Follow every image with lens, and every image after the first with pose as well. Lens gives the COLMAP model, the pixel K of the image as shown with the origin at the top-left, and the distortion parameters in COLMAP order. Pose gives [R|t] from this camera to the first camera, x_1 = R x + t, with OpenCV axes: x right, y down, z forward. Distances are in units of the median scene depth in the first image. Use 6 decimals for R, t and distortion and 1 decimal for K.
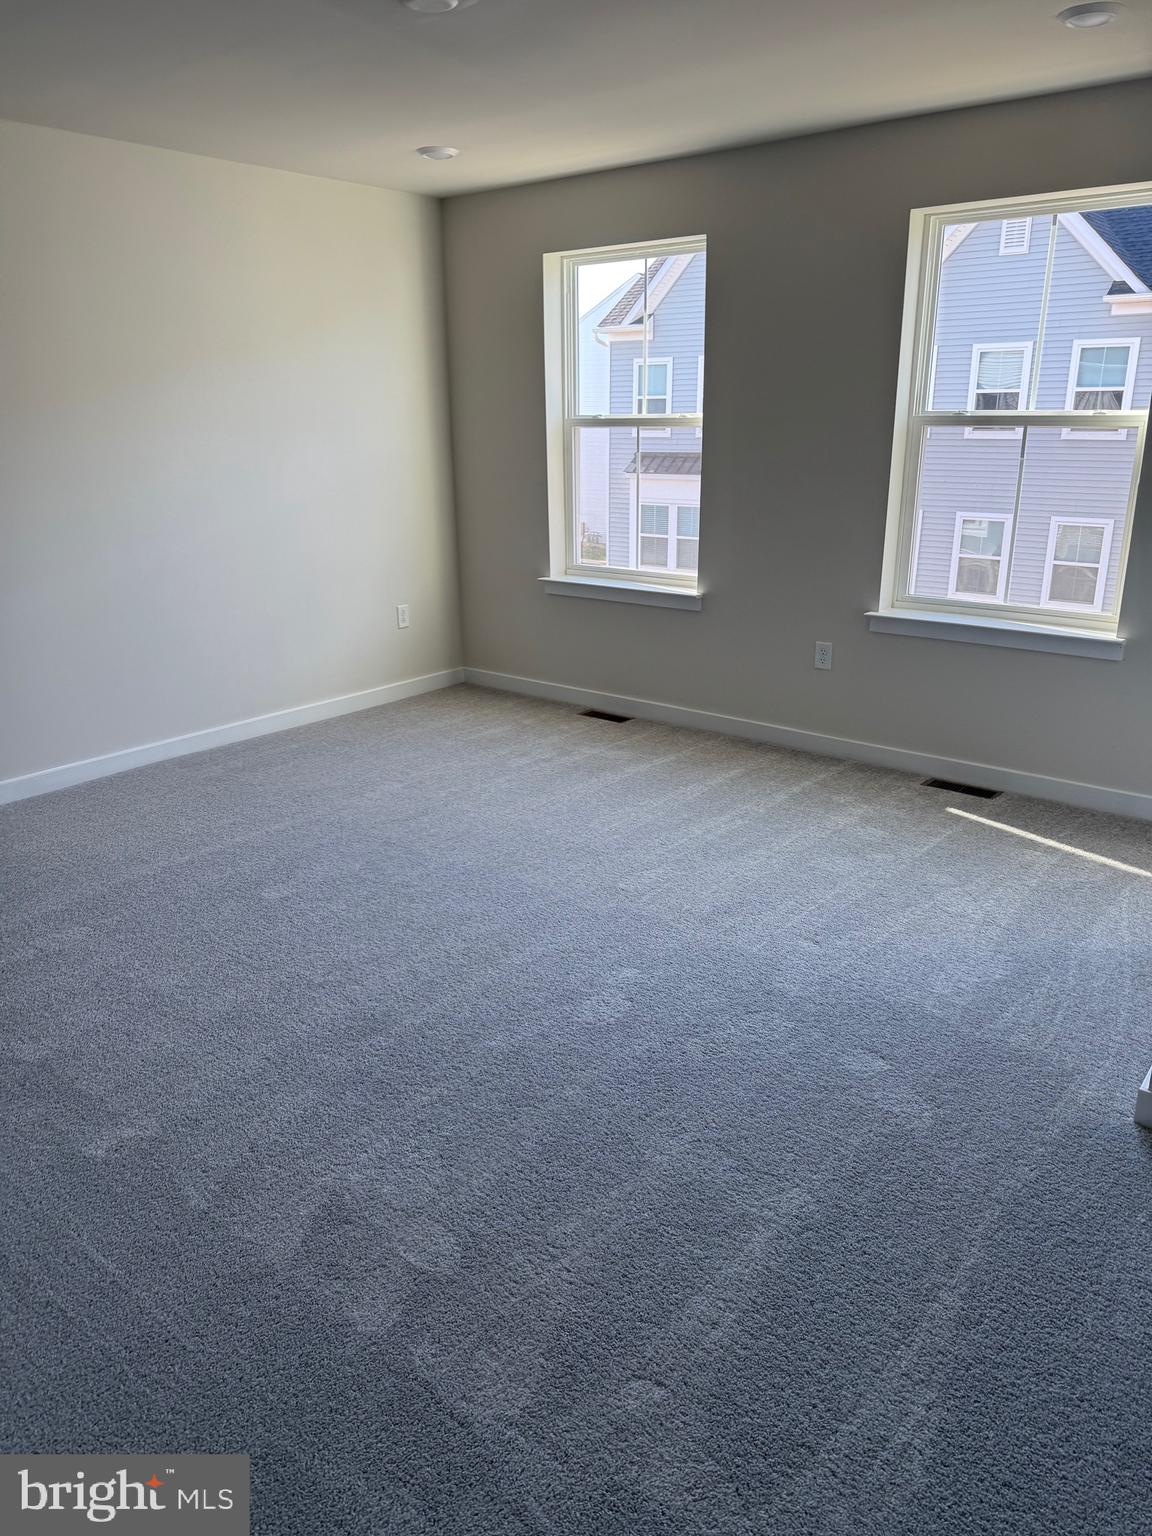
lens RADIAL K [[1049.9, 0, 568.3], [0, 1049.9, 759.7], [0, 0, 1]] dist [0.057418, -0.047137]
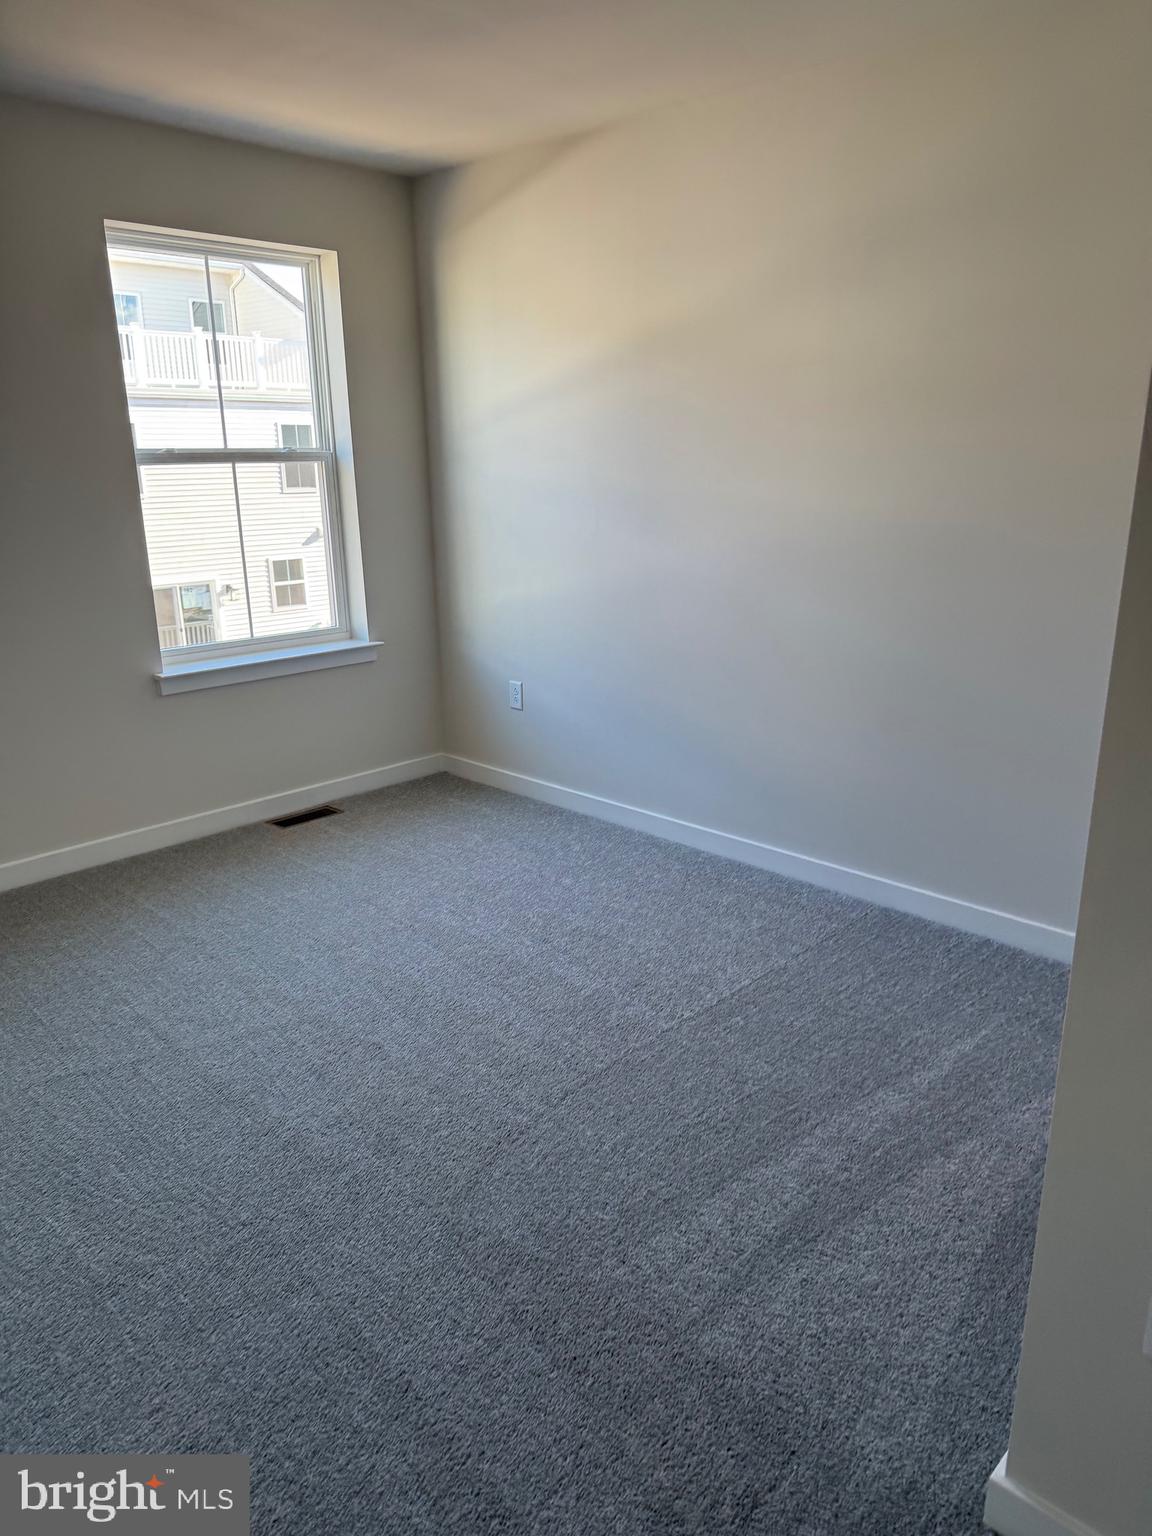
lens RADIAL K [[1053.0, 0, 576.0], [0, 1053.0, 768.0], [0, 0, 1]] dist [0.053141, -0.084558]
pose [[0.115557, -0.270989, 0.955621, -1.221689], [0.328564, 0.918337, 0.220685, -0.323153], [-0.937386, 0.288481, 0.195157, 1.102212]]
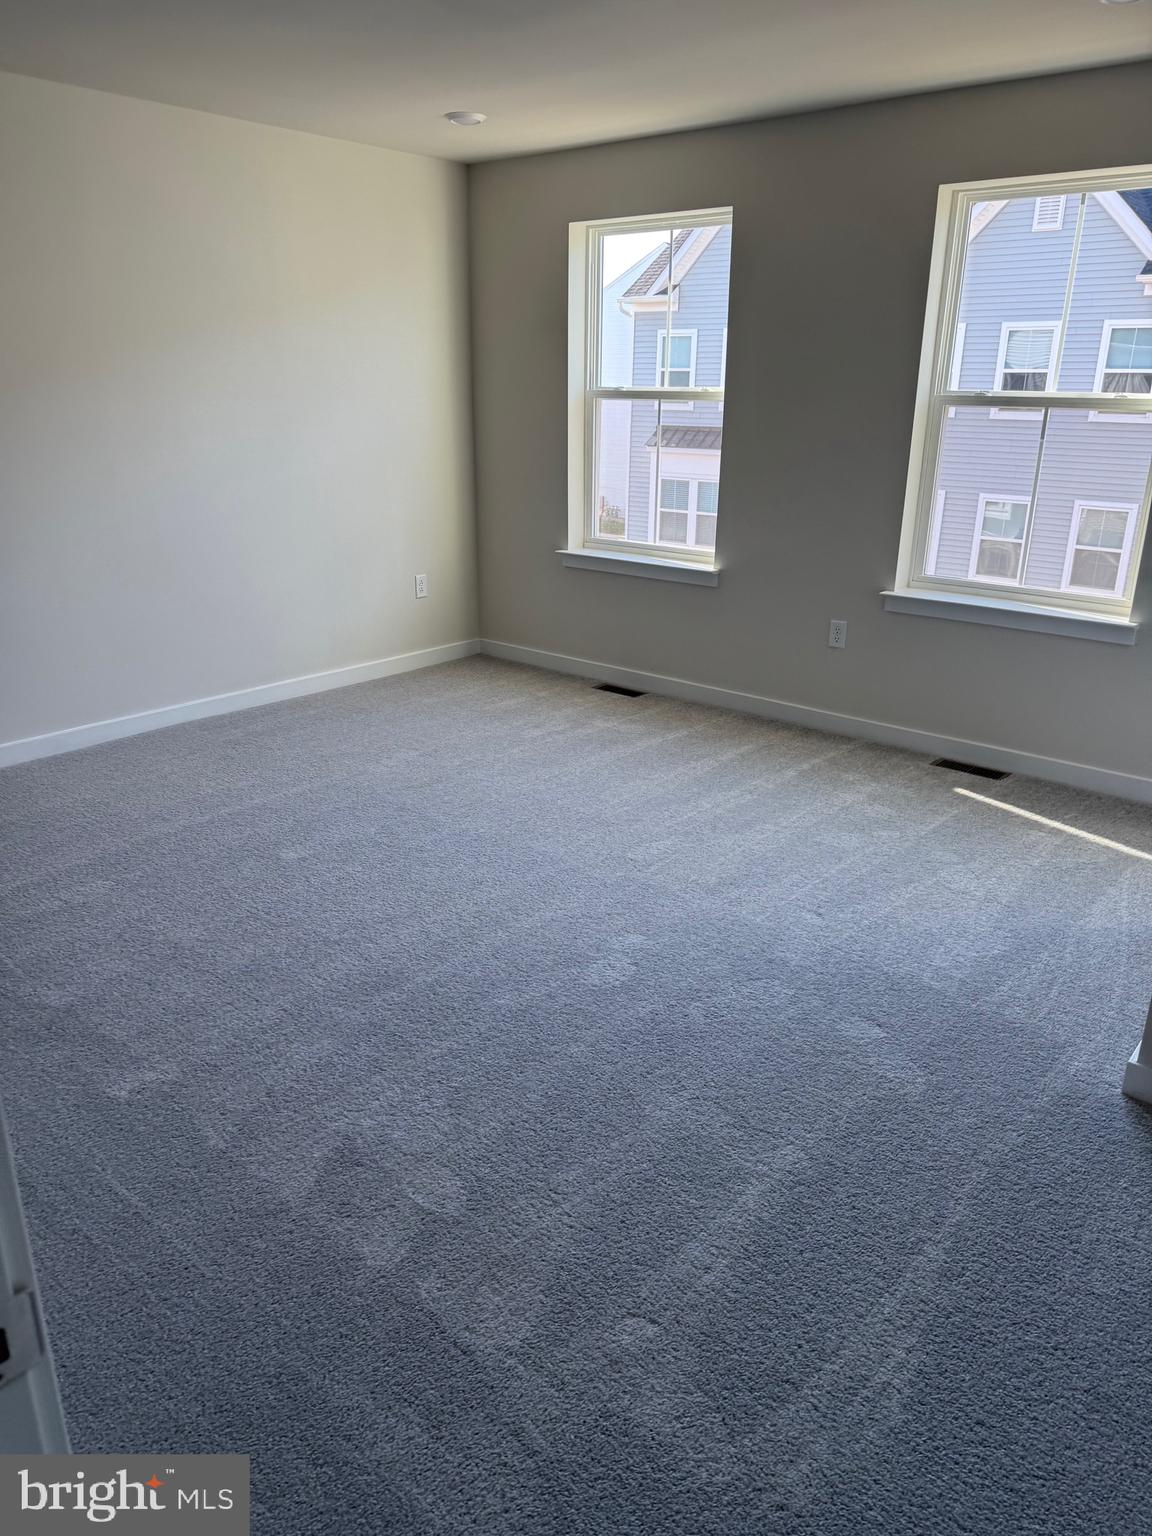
lens RADIAL K [[1049.7, 0, 576.0], [0, 1049.7, 768.0], [0, 0, 1]] dist [0.063108, -0.050919]
pose [[0.999723, 0.022795, -0.005786, 0.002188], [-0.022606, 0.999269, 0.030836, 0.005922], [0.006484, -0.030697, 0.999508, -0.023719]]
